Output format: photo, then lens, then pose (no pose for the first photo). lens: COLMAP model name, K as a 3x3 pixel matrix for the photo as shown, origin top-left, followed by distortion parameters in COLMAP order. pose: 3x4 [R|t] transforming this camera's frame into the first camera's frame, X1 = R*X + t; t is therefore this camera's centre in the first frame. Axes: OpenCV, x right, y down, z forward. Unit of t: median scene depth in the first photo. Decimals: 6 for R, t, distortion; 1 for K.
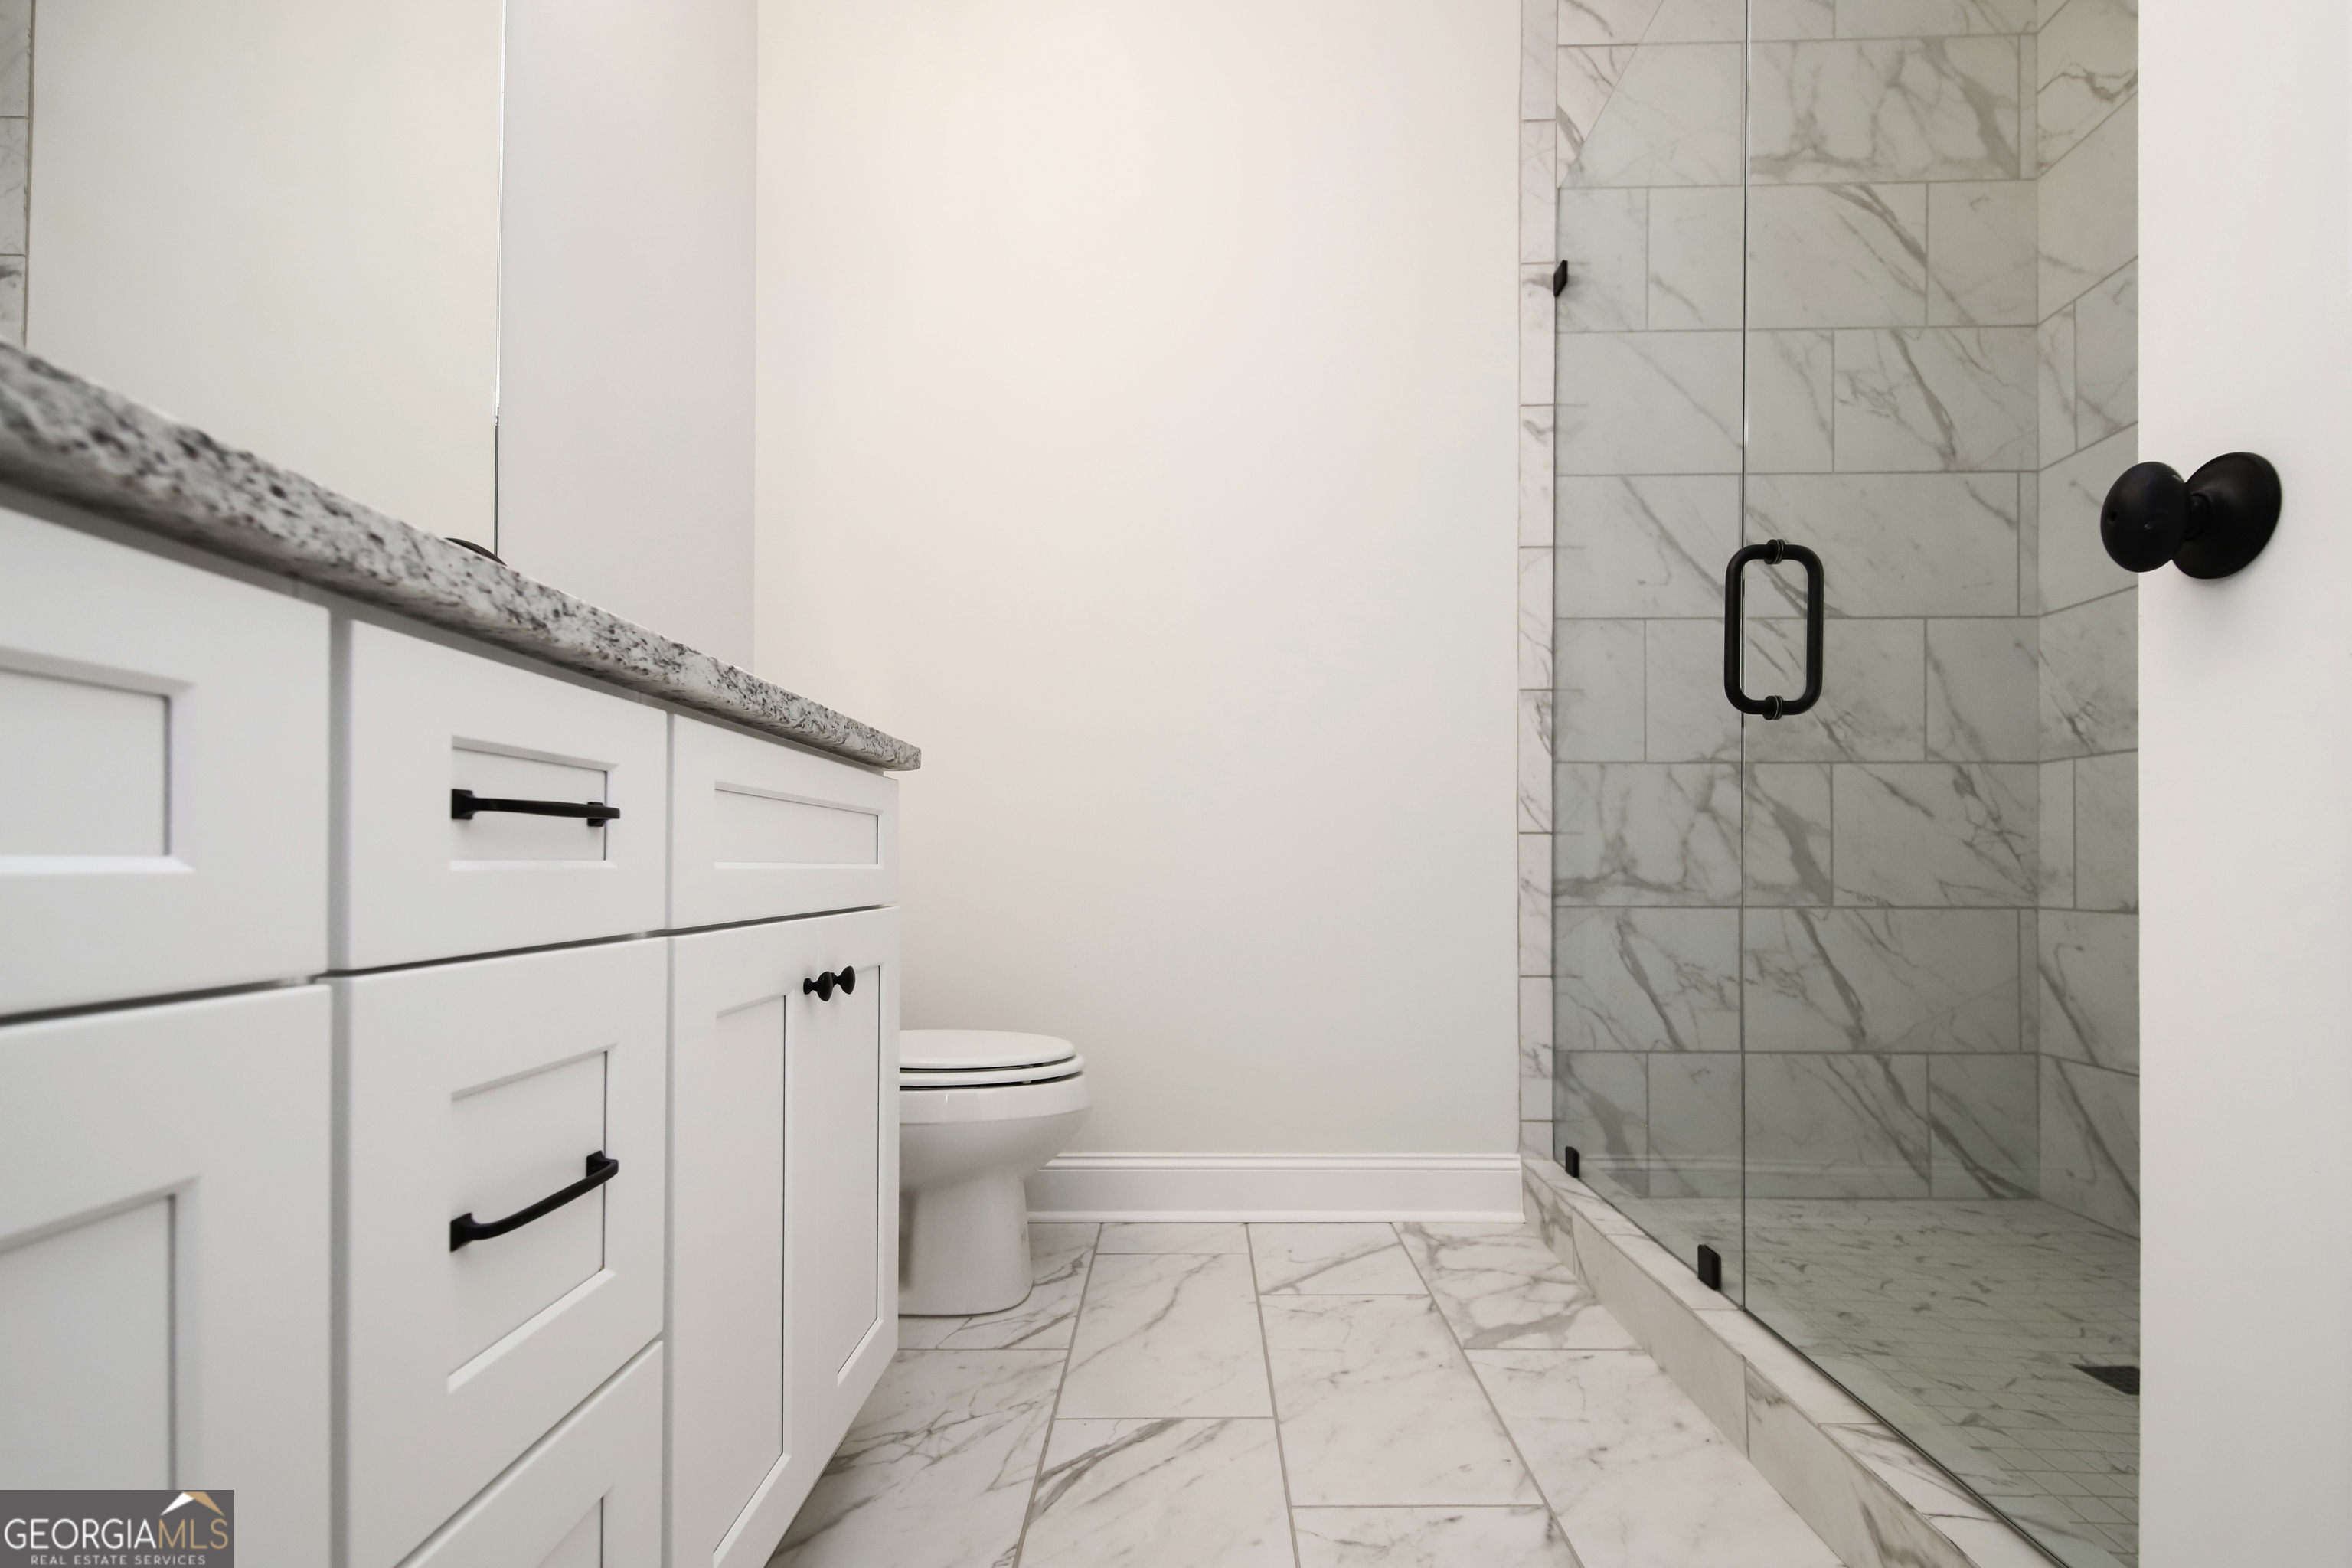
lens RADIAL K [[1064.4, 0, 1206.4], [0, 1064.4, 857.6], [0, 0, 1]] dist [-0.015676, 0.000849]
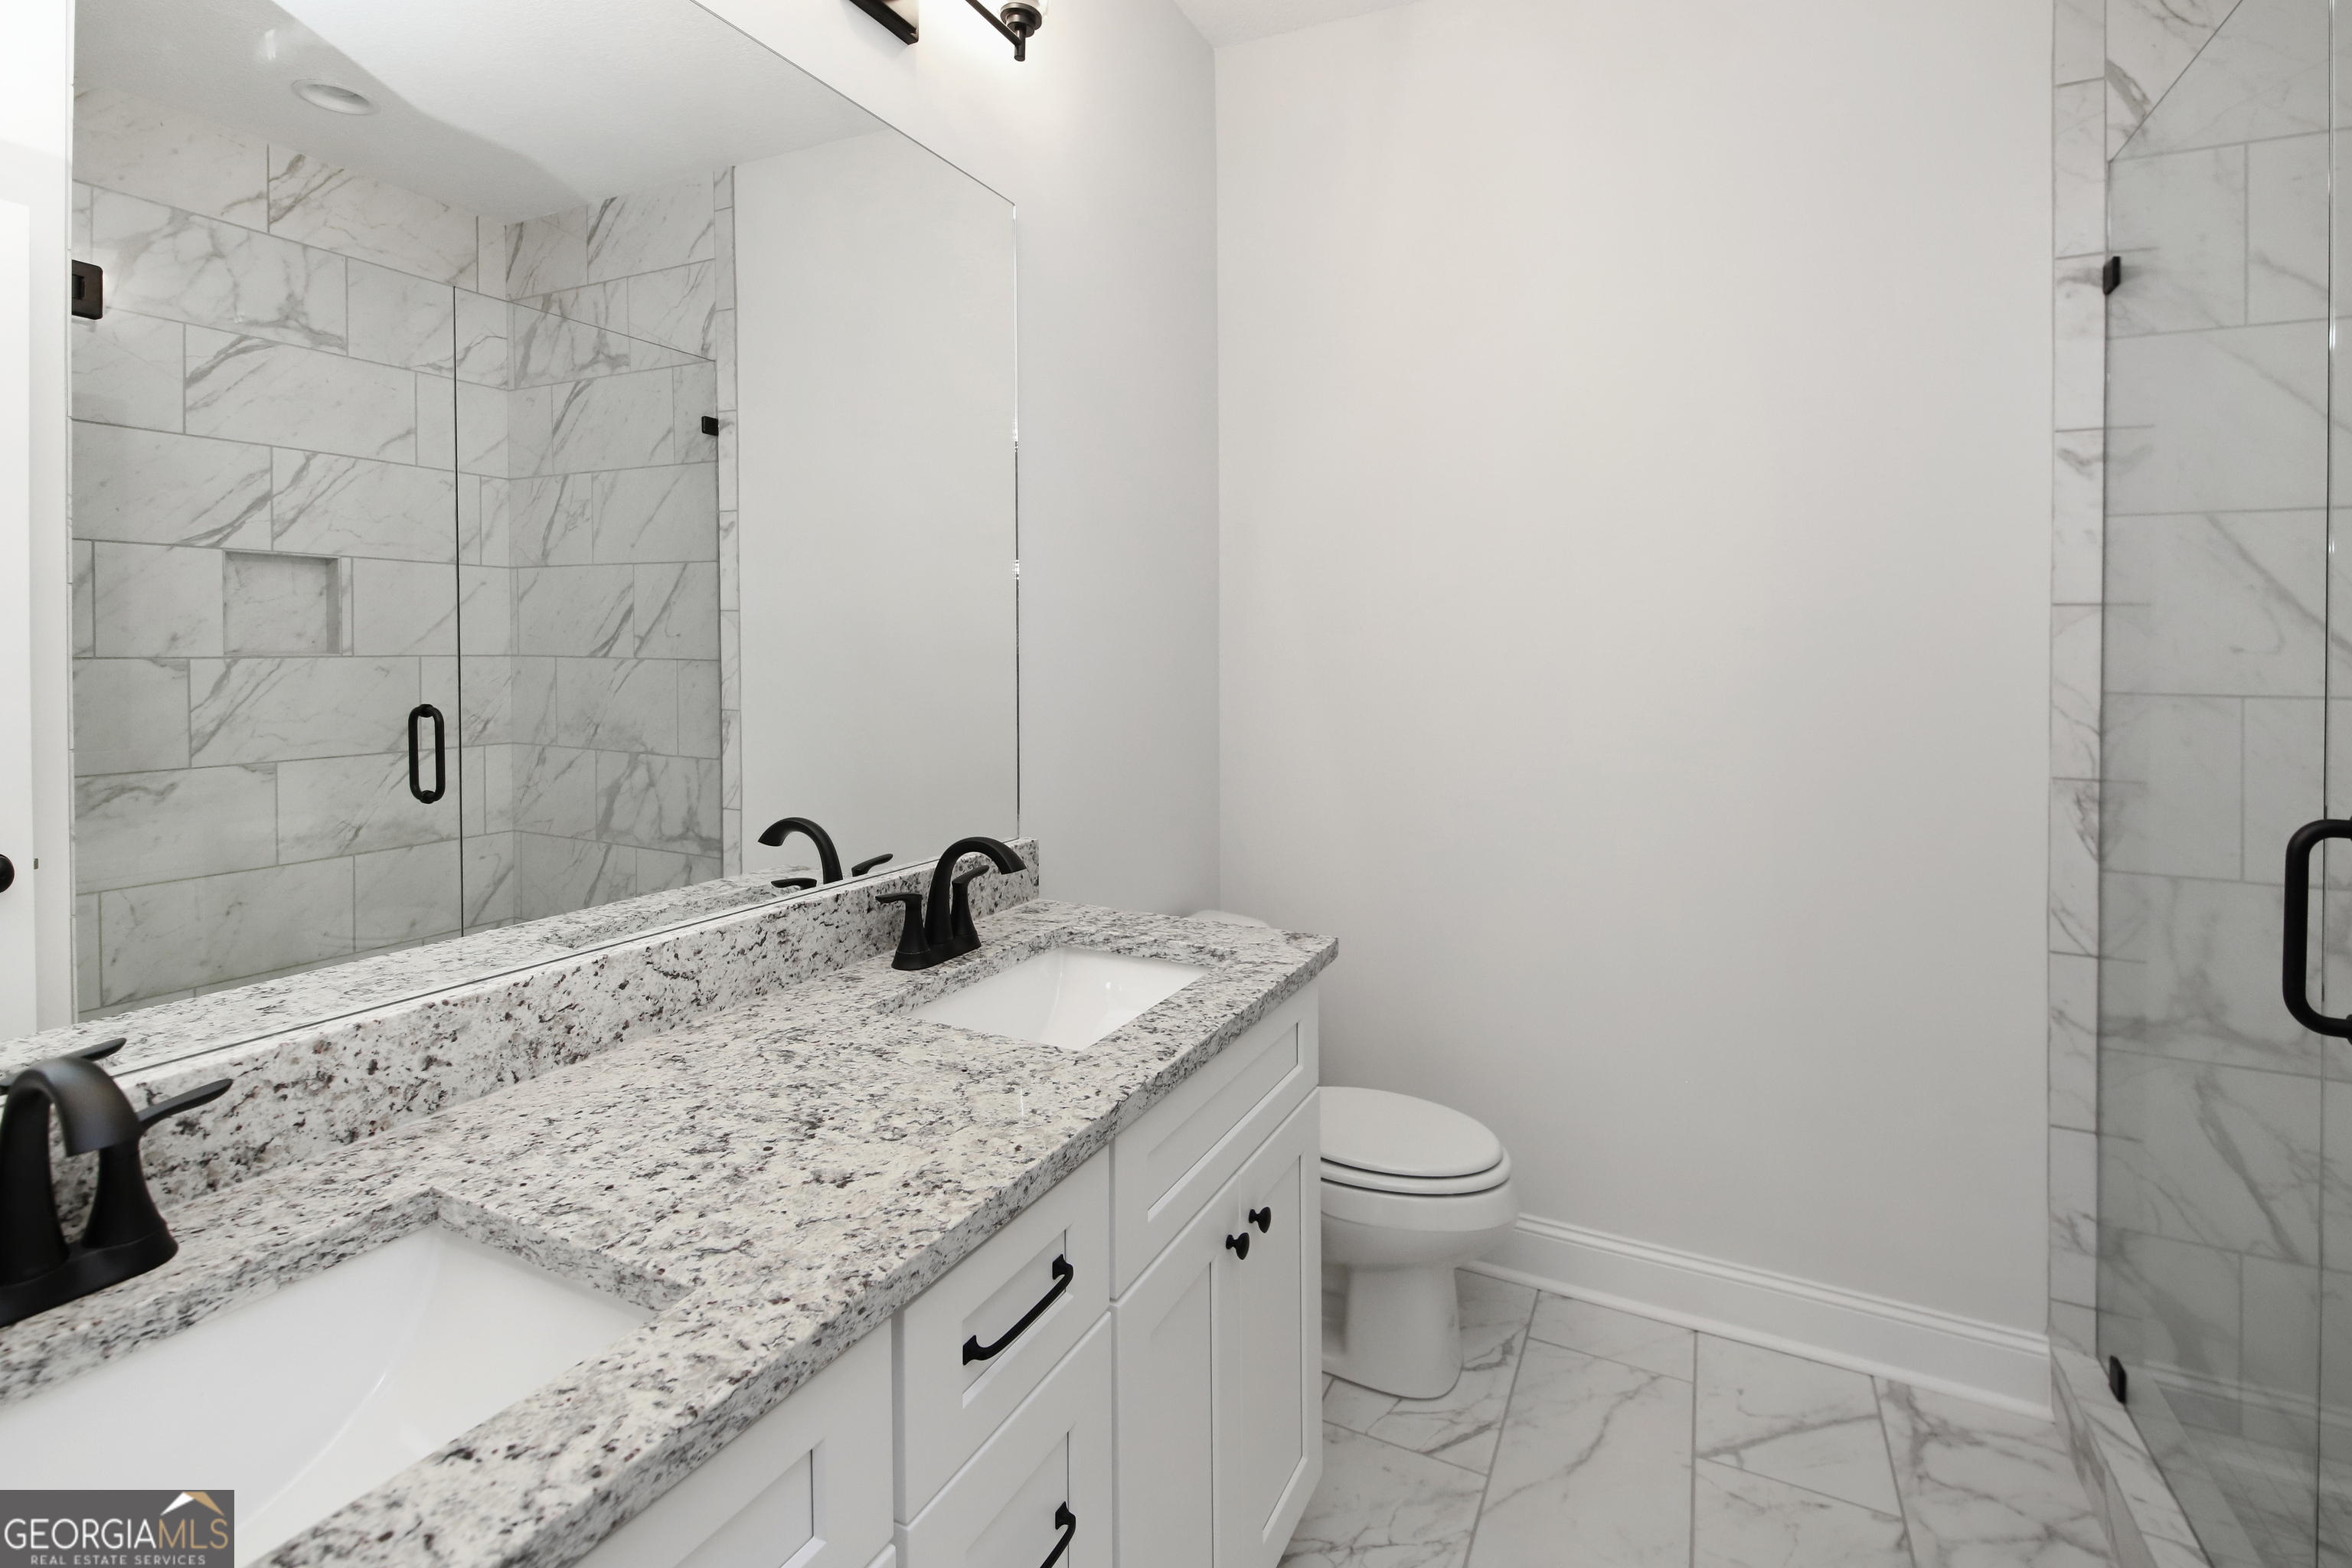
lens RADIAL K [[1064.4, 0, 1200.0], [0, 1064.4, 778.7], [0, 0, 1]] dist [-0.015676, 0.000849]
pose [[0.906798, -0.000822, -0.421565, 0.041296], [0.000470, 0.999999, -0.000940, -0.177015], [0.421565, 0.000655, 0.906798, -0.038205]]
